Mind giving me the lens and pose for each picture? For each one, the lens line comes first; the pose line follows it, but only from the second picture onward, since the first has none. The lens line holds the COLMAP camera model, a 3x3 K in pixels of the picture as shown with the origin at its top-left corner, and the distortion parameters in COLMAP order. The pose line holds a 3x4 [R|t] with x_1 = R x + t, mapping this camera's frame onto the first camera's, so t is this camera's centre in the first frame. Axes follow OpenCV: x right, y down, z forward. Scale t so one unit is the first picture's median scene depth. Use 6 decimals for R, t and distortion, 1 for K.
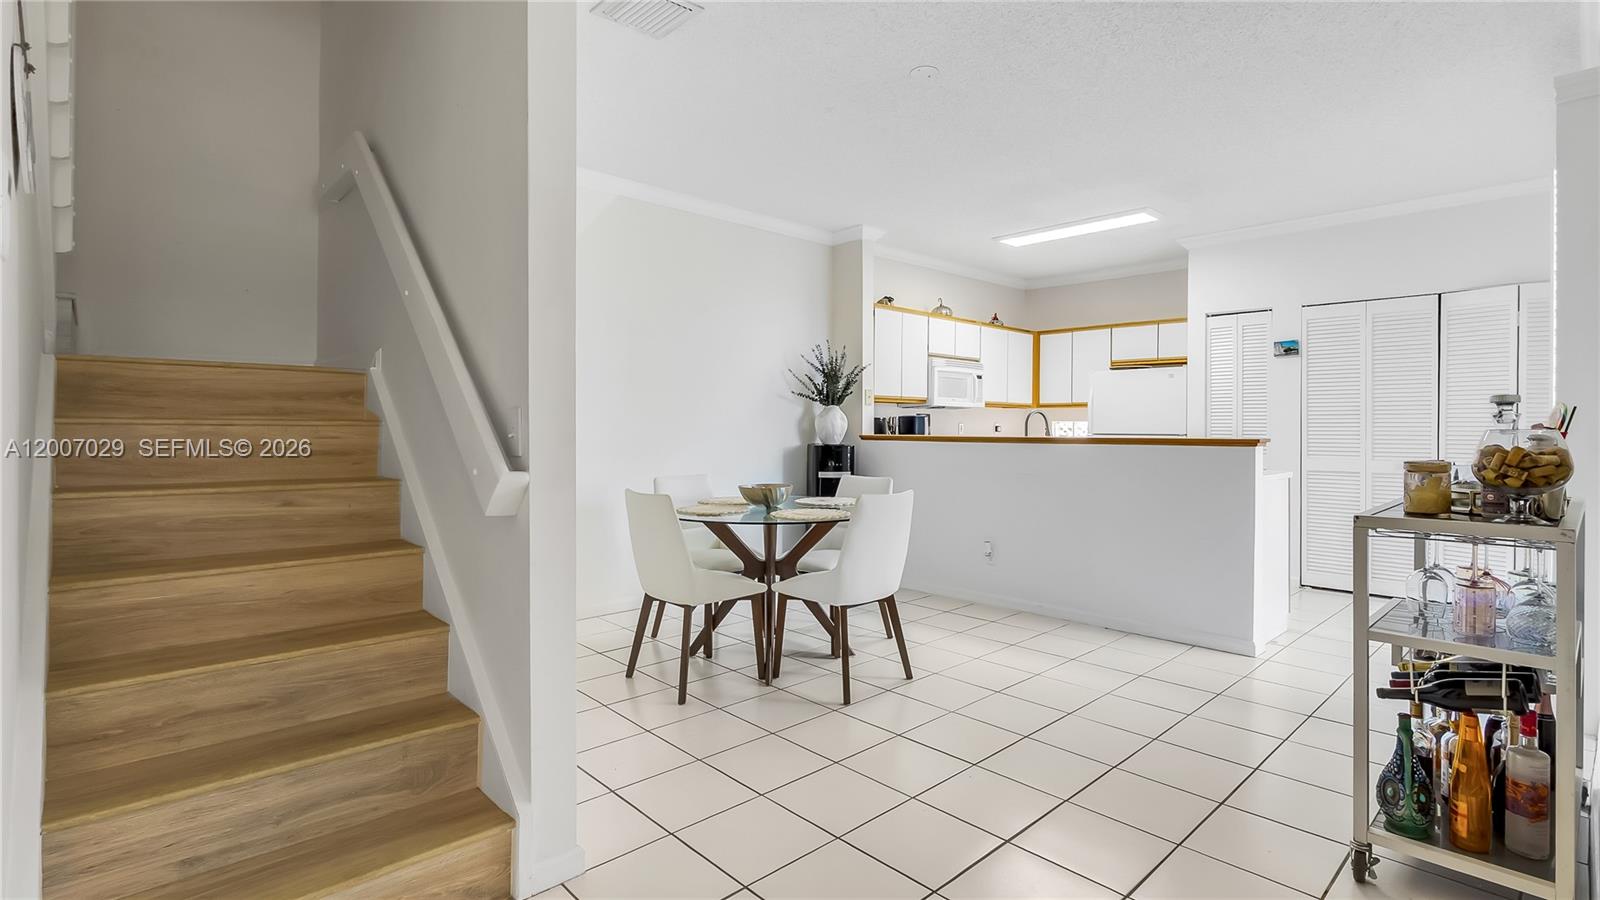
lens RADIAL K [[753.7, 0, 799.4], [0, 753.7, 430.2], [0, 0, 1]] dist [-0.004335, 0.000223]
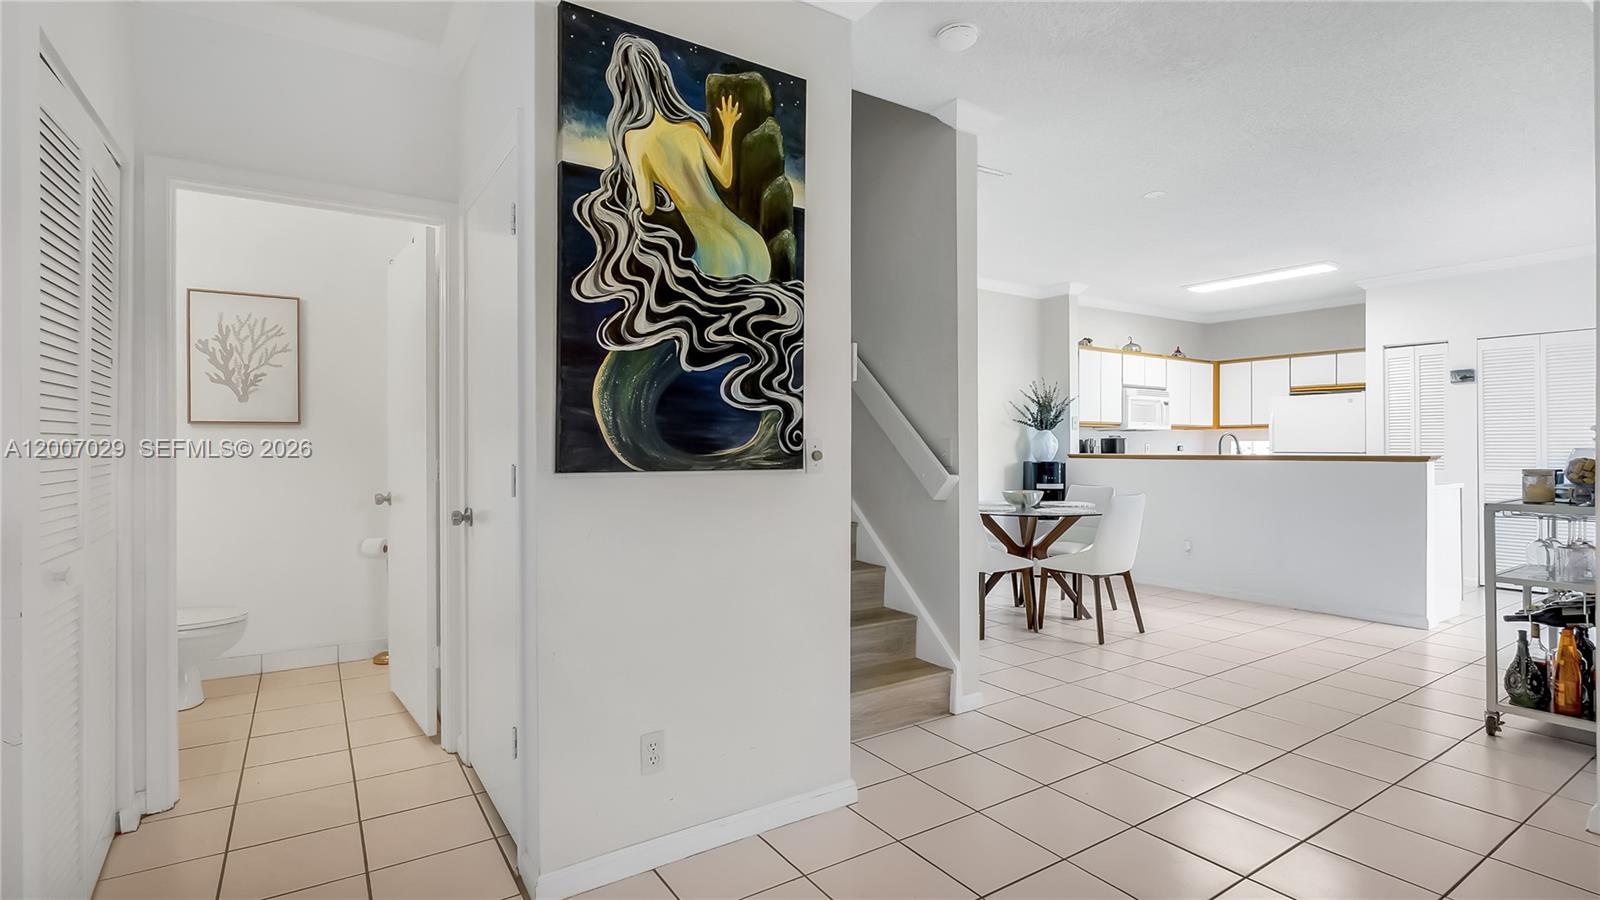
lens RADIAL K [[753.7, 0, 800.1], [0, 753.7, 447.0], [0, 0, 1]] dist [-0.004335, 0.000223]
pose [[0.985704, -0.006275, -0.168371, -0.218088], [0.005559, 0.999973, -0.004725, -0.002836], [0.168396, 0.003721, 0.985712, -0.421288]]
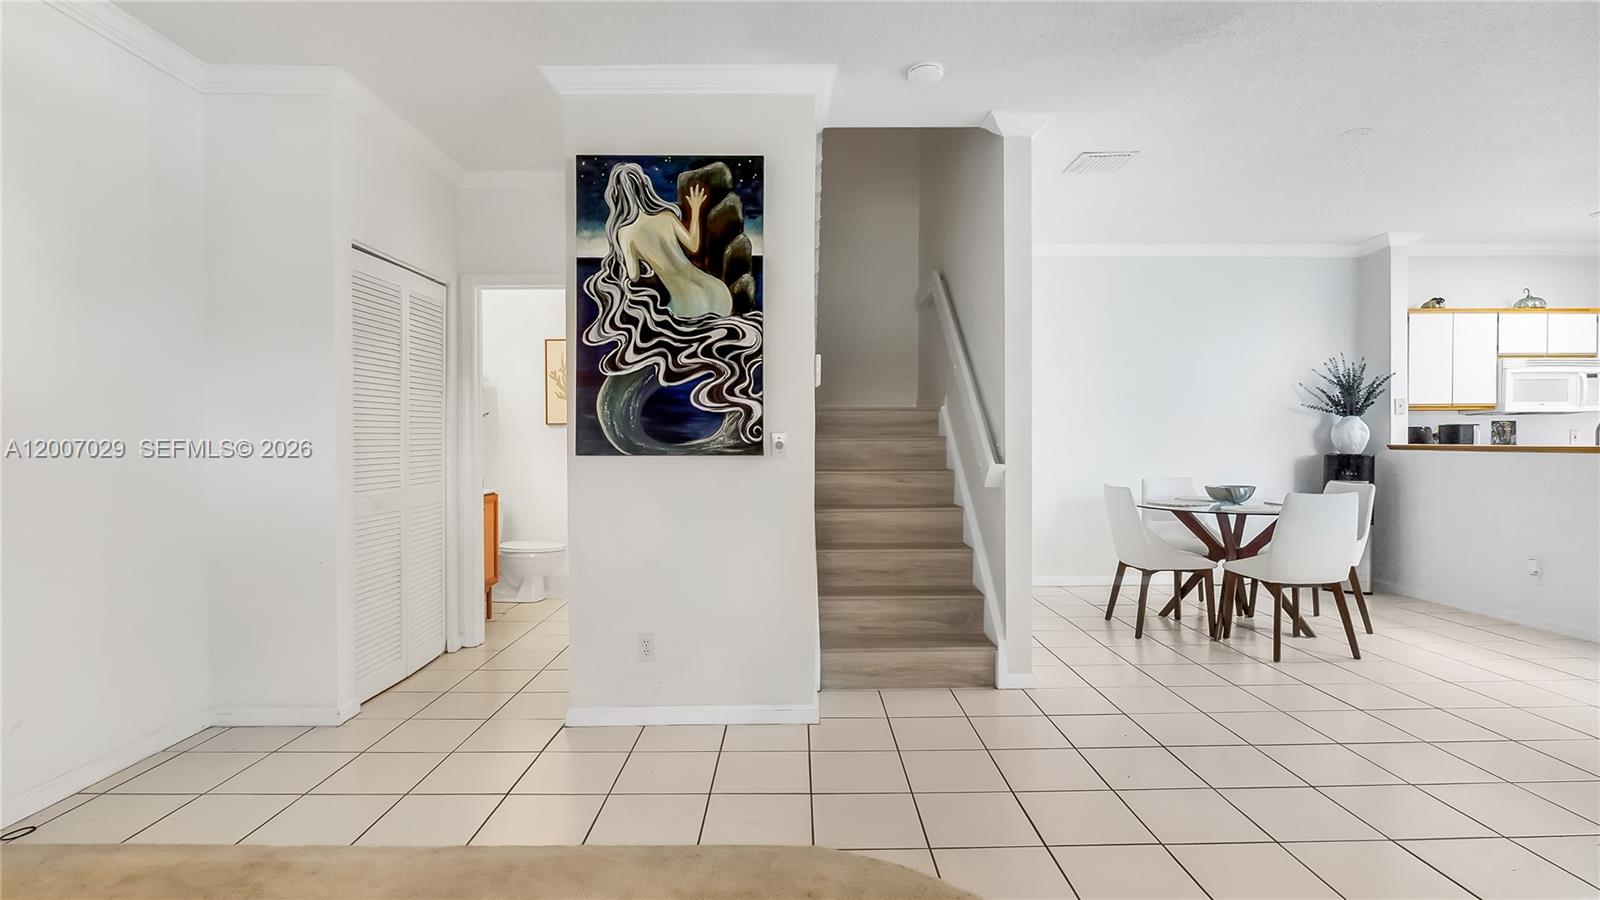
lens RADIAL K [[753.7, 0, 806.6], [0, 753.7, 444.4], [0, 0, 1]] dist [-0.004335, 0.000223]
pose [[0.737475, -0.004088, -0.675363, 0.282712], [0.006188, 0.999981, 0.000705, 0.000549], [0.675347, -0.004699, 0.737486, -0.372106]]
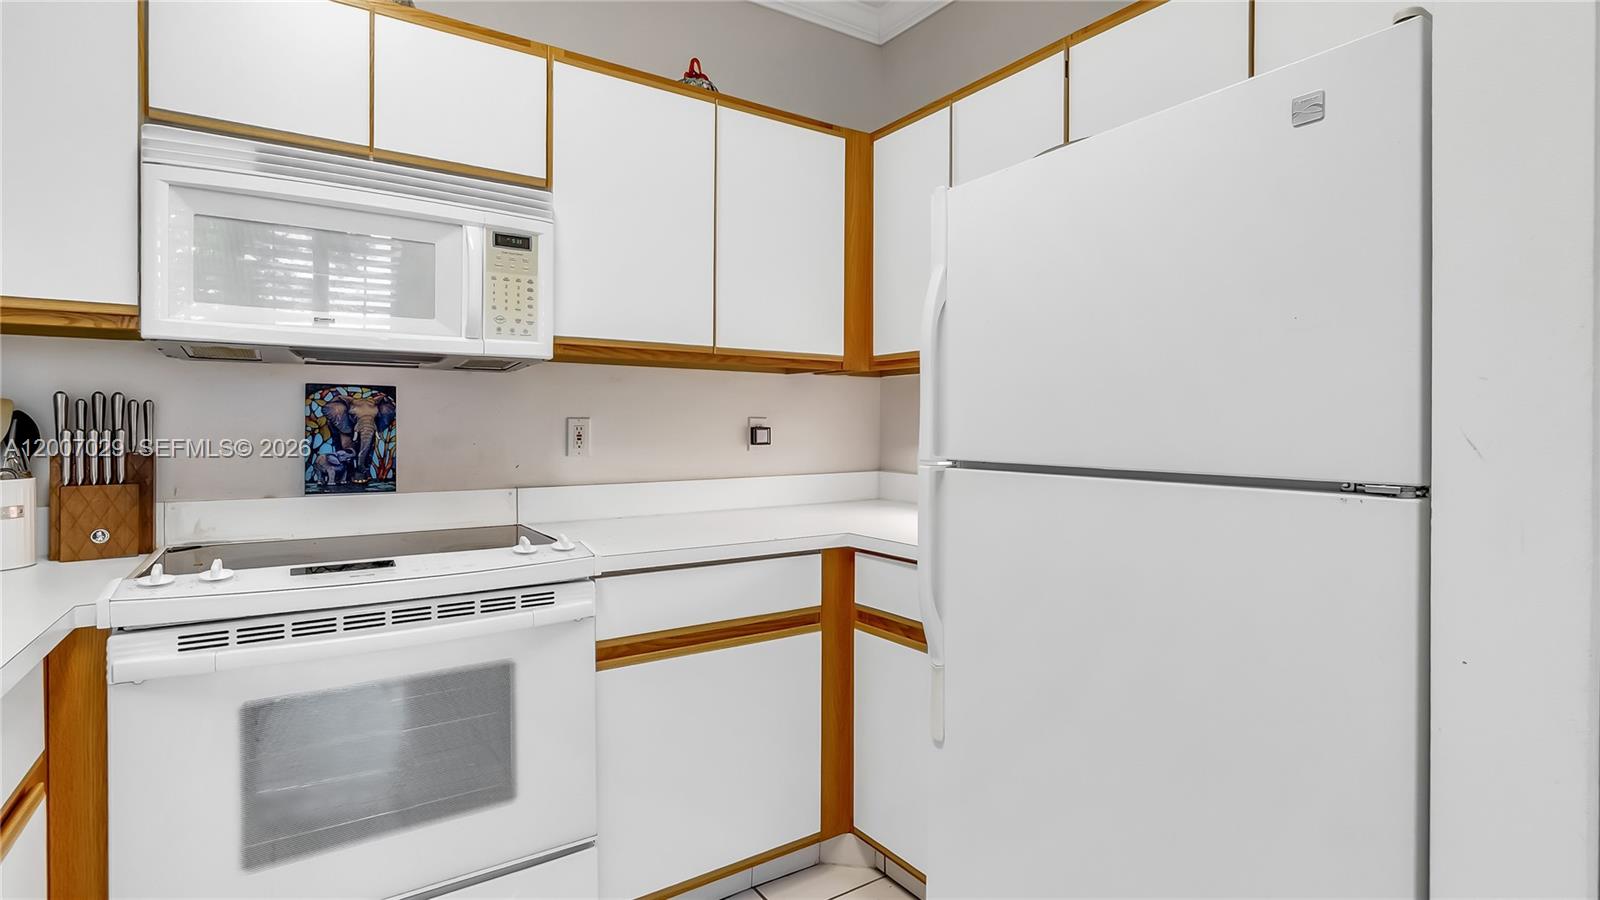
lens RADIAL K [[753.7, 0, 794.4], [0, 753.7, 429.7], [0, 0, 1]] dist [-0.004335, 0.000223]
pose [[0.988644, 0.000161, -0.150274, 0.670279], [0.000076, 0.999999, 0.001572, -0.010313], [0.150274, -0.001565, 0.988643, 1.362351]]
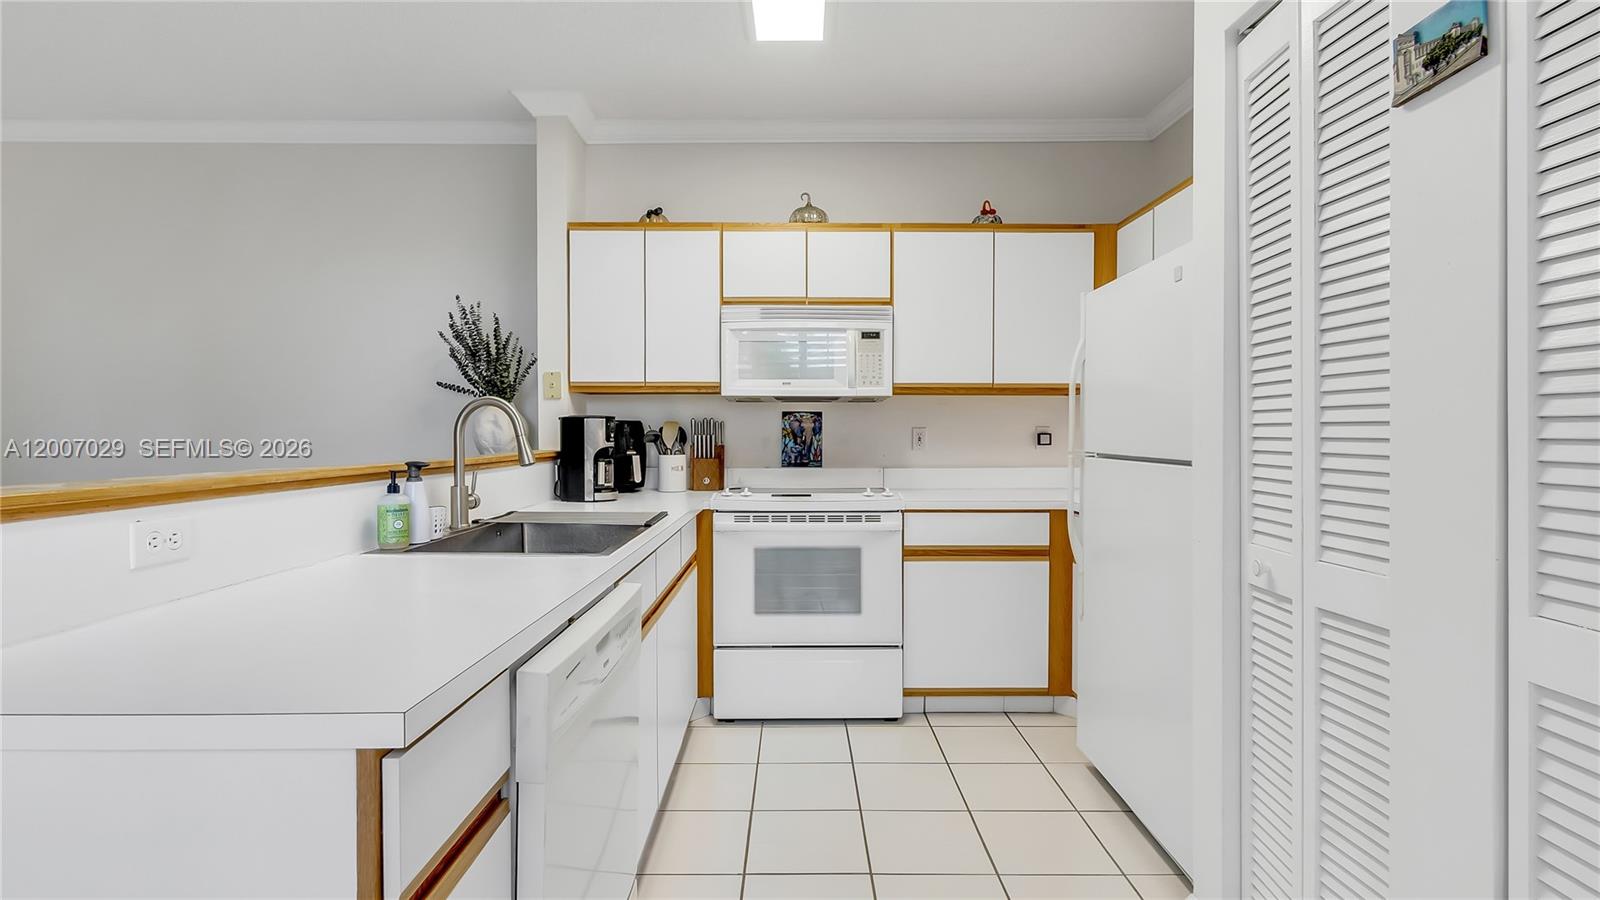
lens RADIAL K [[713.7, 0, 803.1], [0, 713.7, 436.9], [0, 0, 1]] dist [-0.002257, -0.000068]
pose [[0.744903, 0.001866, -0.667170, 0.927712], [0.000175, 0.999996, 0.002992, -0.009458], [0.667173, -0.002345, 0.744899, 1.119378]]
